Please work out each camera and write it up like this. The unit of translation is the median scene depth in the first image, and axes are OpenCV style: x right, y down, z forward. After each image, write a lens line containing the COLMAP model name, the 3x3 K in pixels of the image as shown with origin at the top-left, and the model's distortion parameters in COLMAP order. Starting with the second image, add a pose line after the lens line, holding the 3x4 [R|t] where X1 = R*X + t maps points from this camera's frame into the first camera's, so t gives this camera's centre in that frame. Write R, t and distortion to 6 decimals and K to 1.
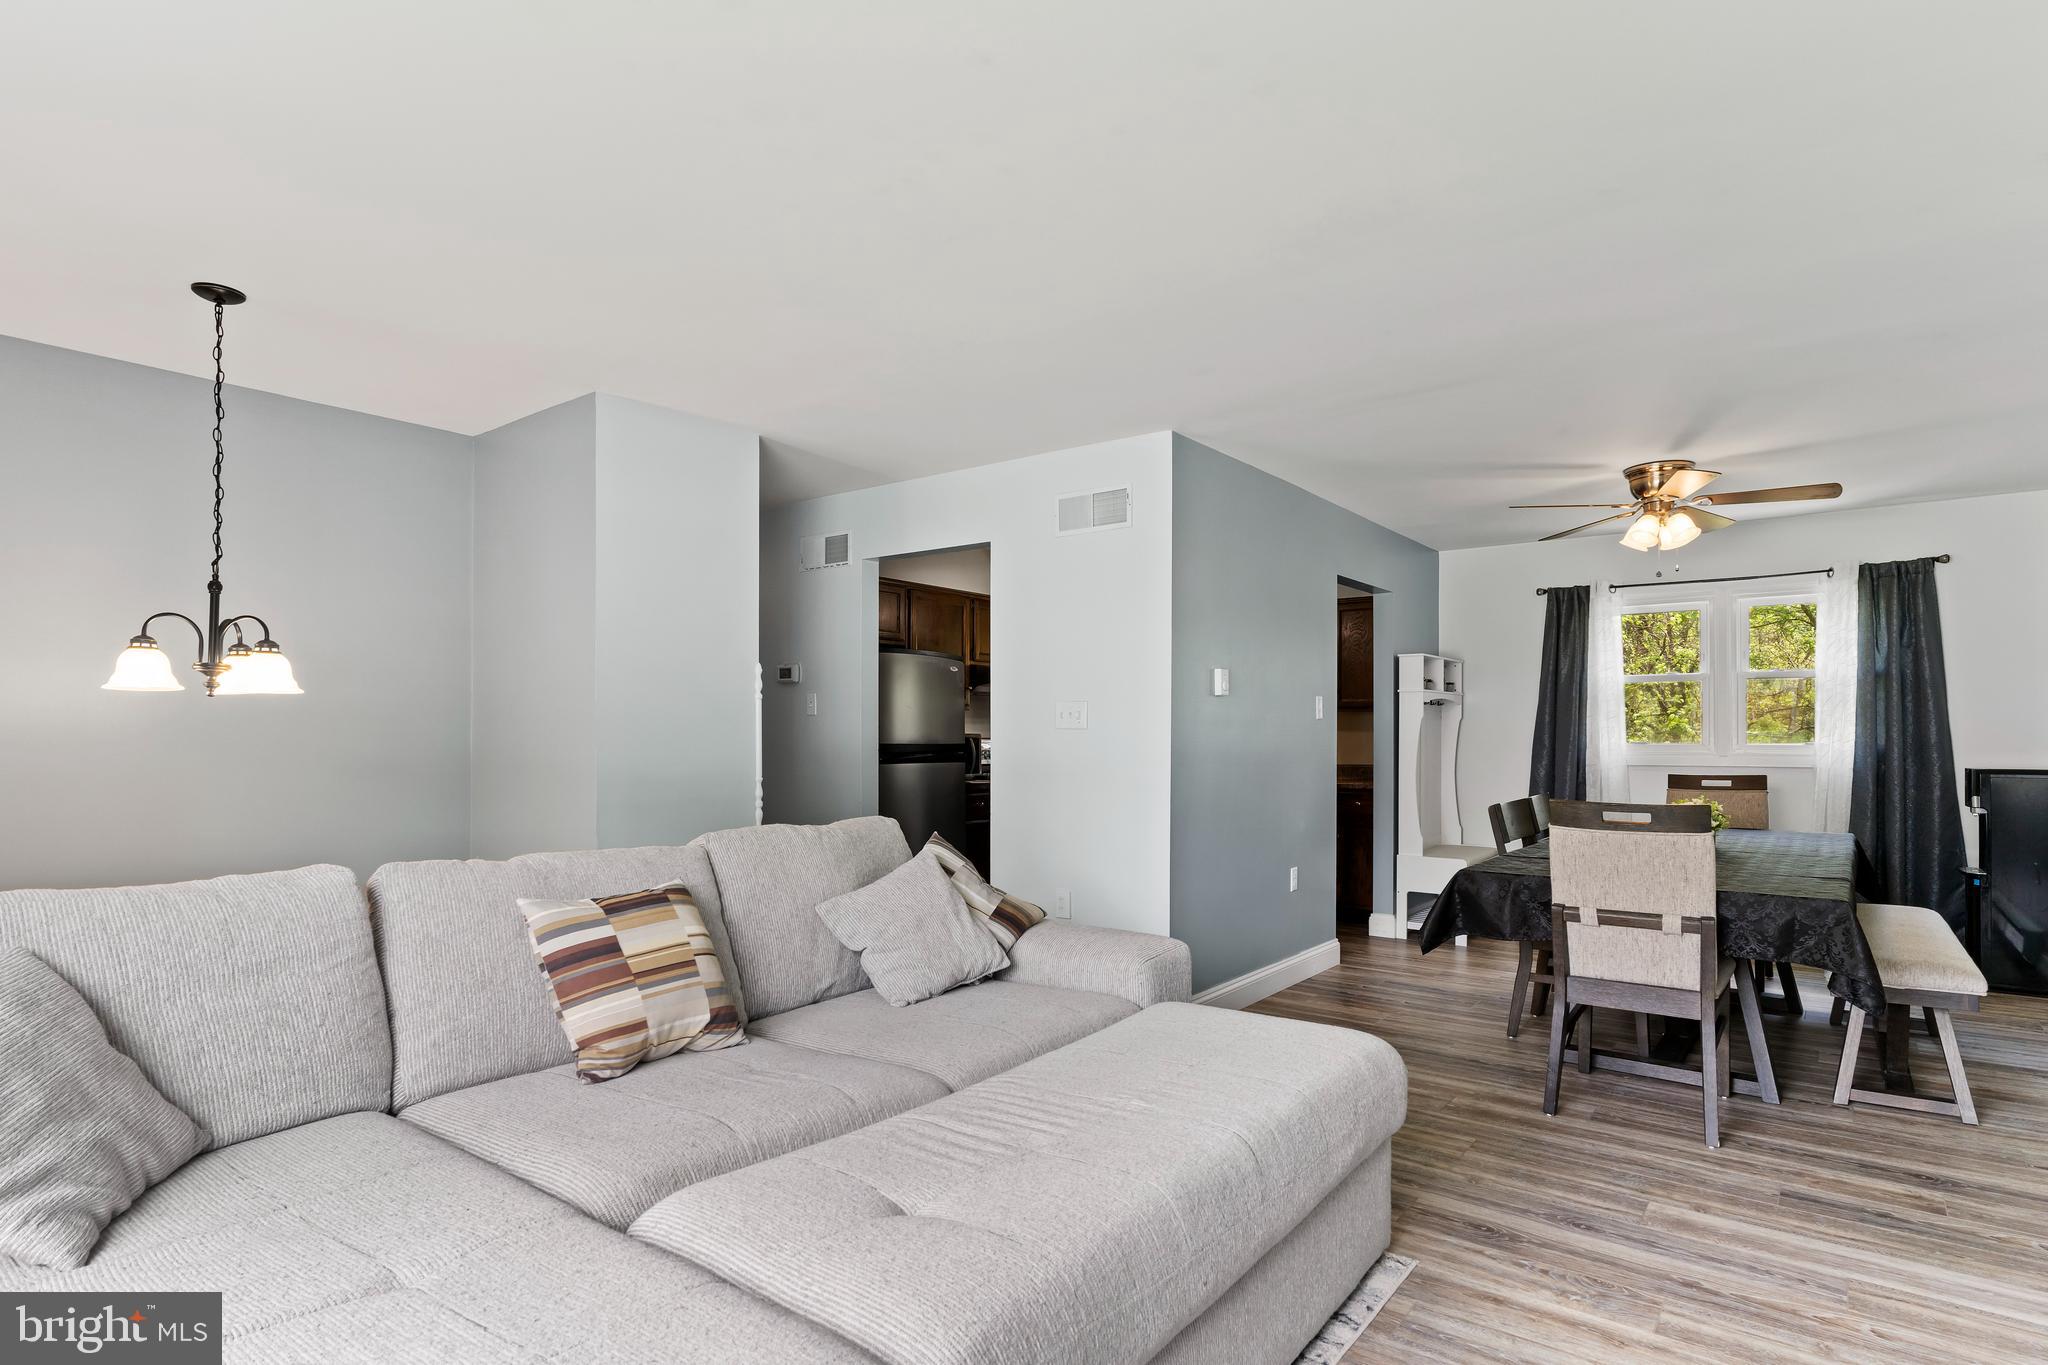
lens RADIAL K [[1055.7, 0, 1034.4], [0, 1055.7, 738.9], [0, 0, 1]] dist [0.002586, -0.000156]
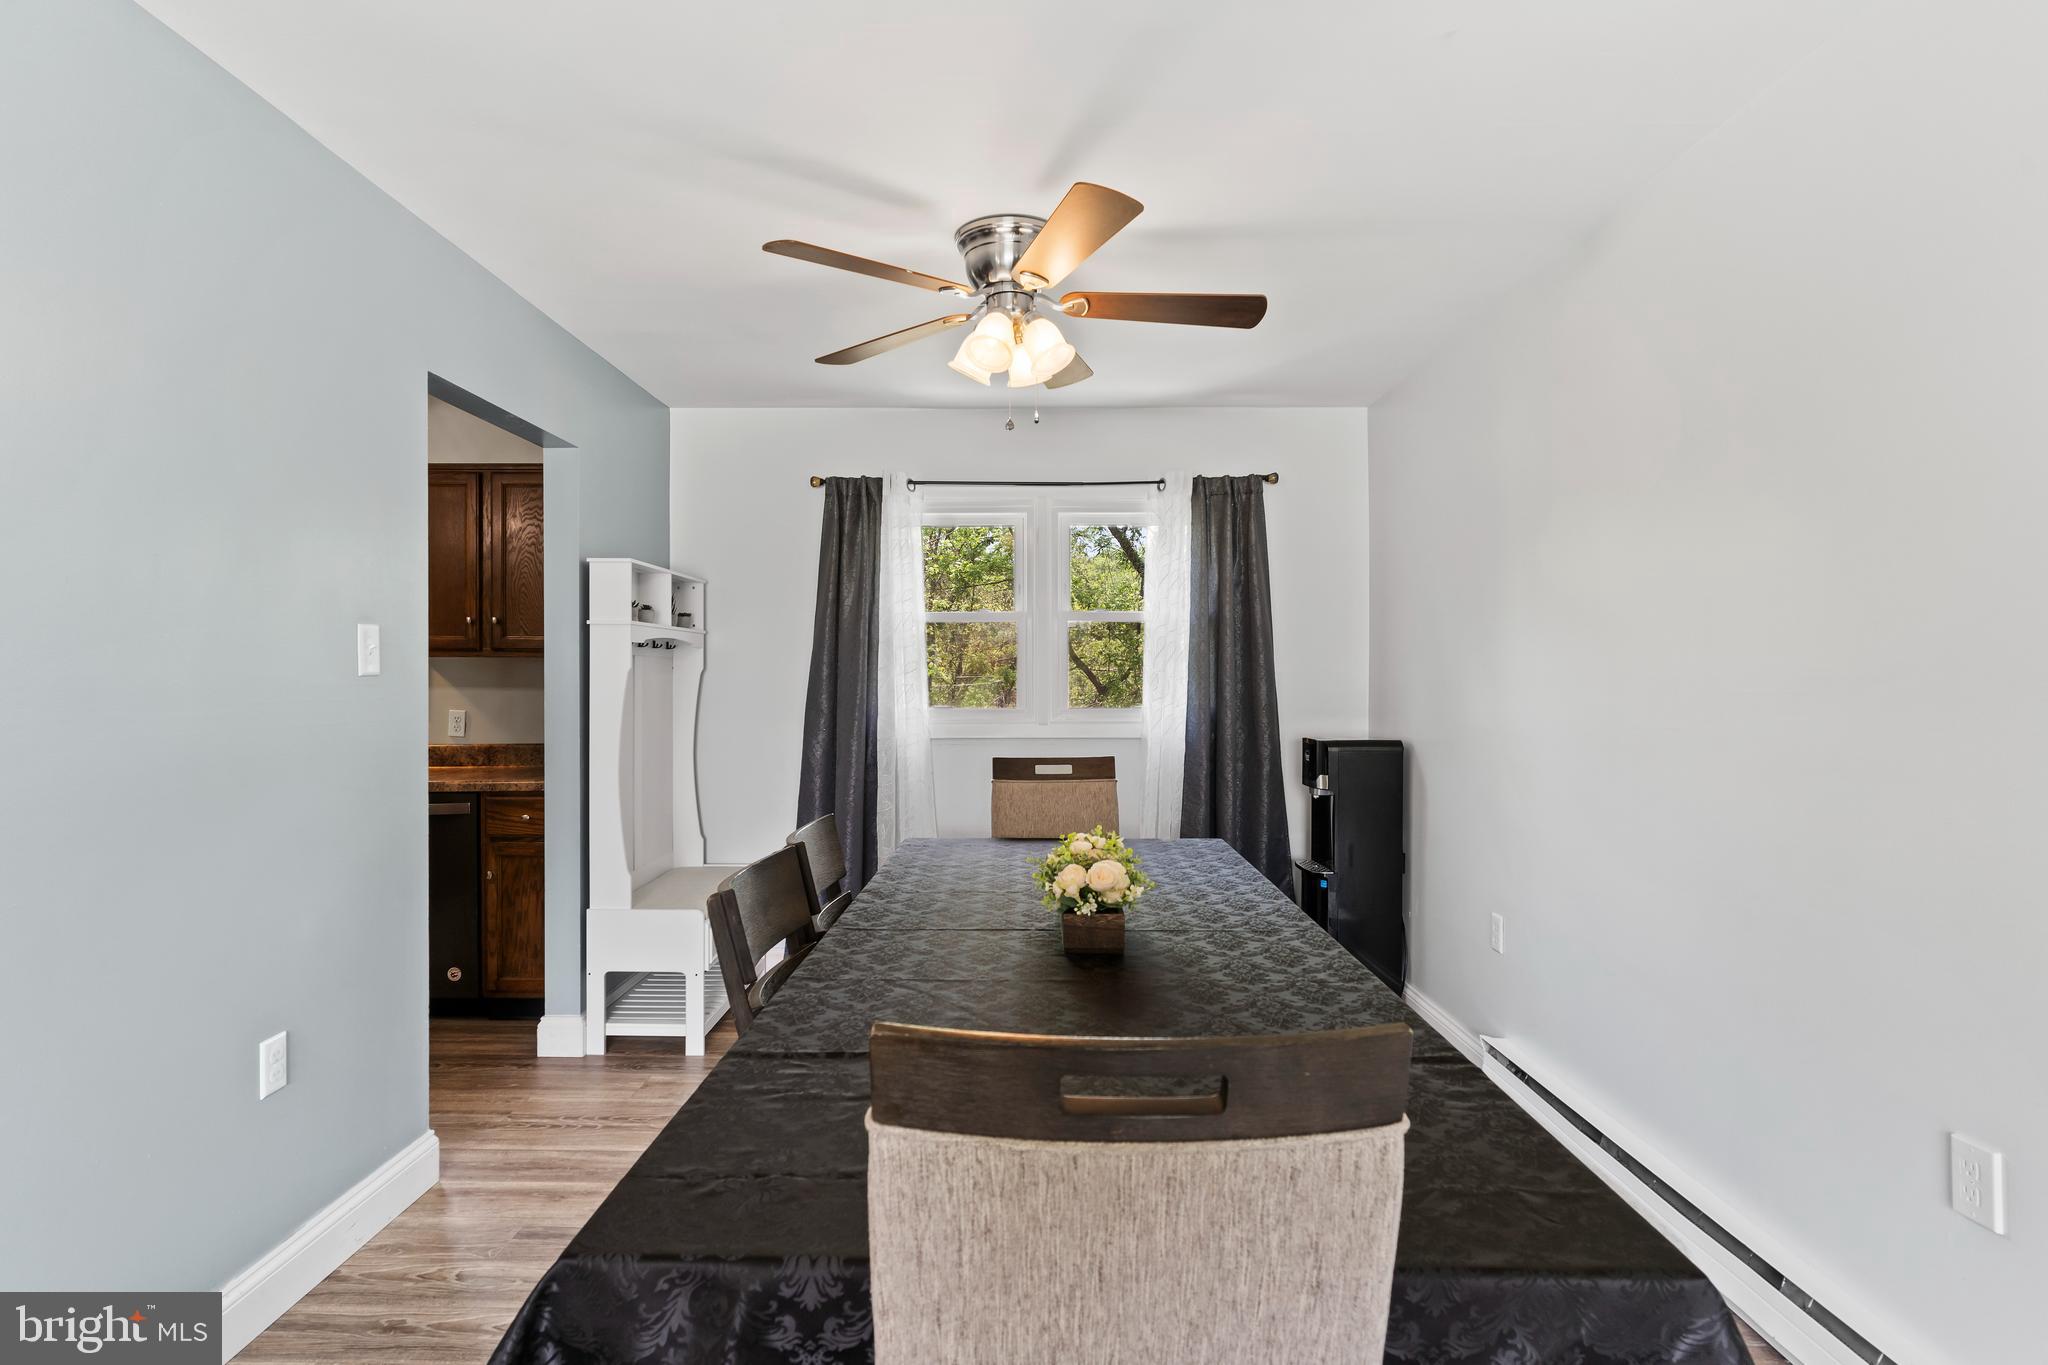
lens RADIAL K [[1055.7, 0, 1014.2], [0, 1055.7, 680.8], [0, 0, 1]] dist [0.002586, -0.000156]
pose [[0.804261, -0.000752, 0.594275, 0.211705], [0.001787, 0.999998, -0.001153, -0.014176], [-0.594273, 0.001989, 0.804261, 0.449574]]
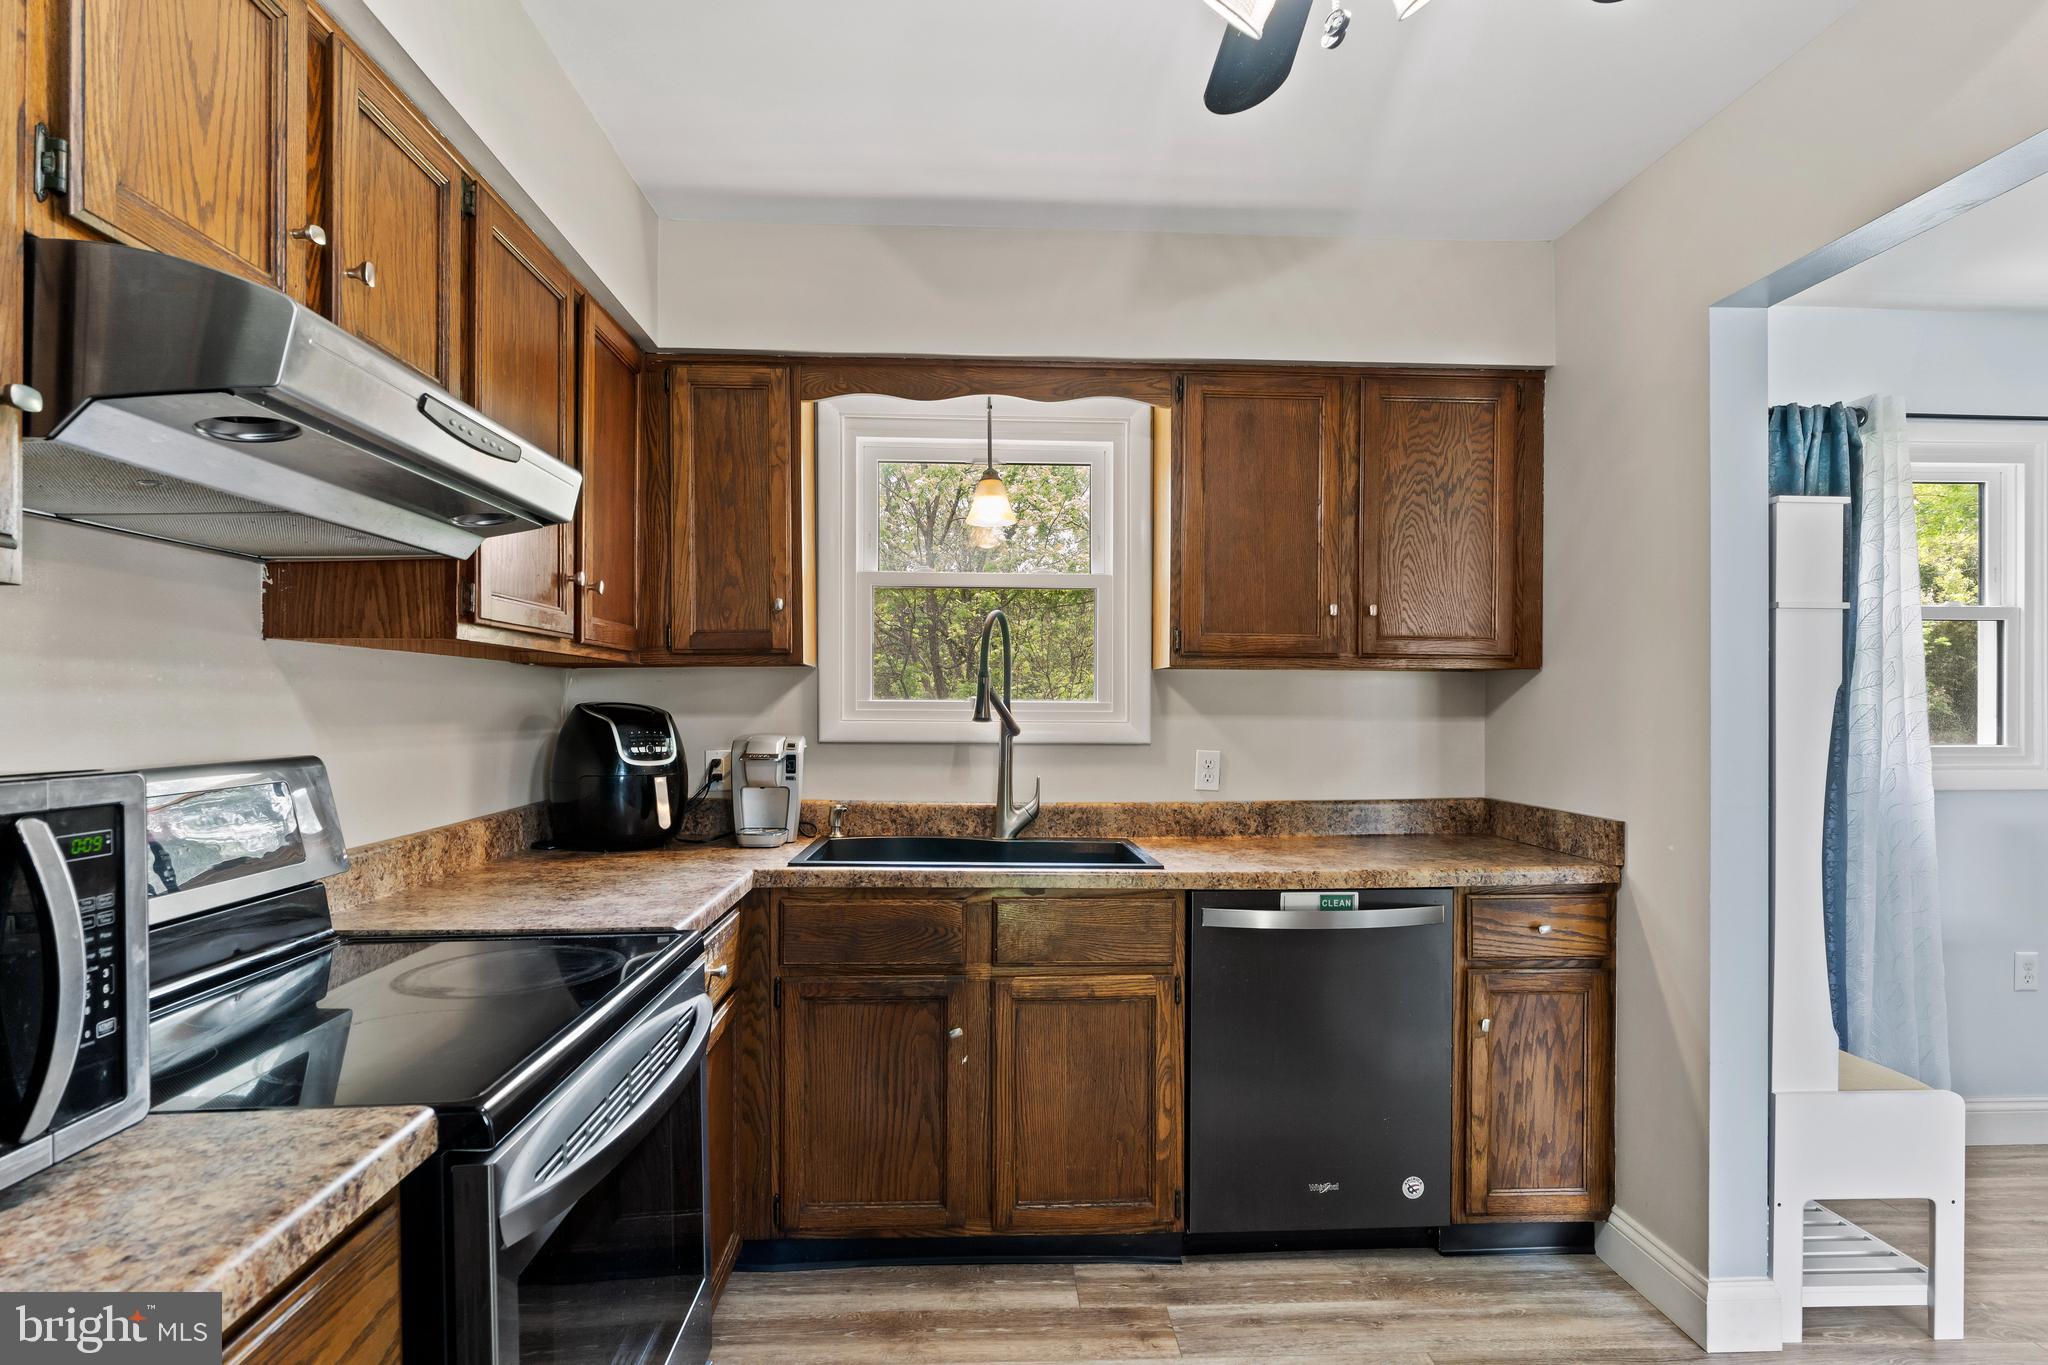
lens RADIAL K [[1055.7, 0, 1026.1], [0, 1055.7, 696.0], [0, 0, 1]] dist [0.002586, -0.000156]
pose [[0.753952, 0.001832, 0.656927, -0.065216], [0.003666, 0.999969, -0.006996, -0.017121], [-0.656919, 0.007683, 0.753922, 1.006408]]
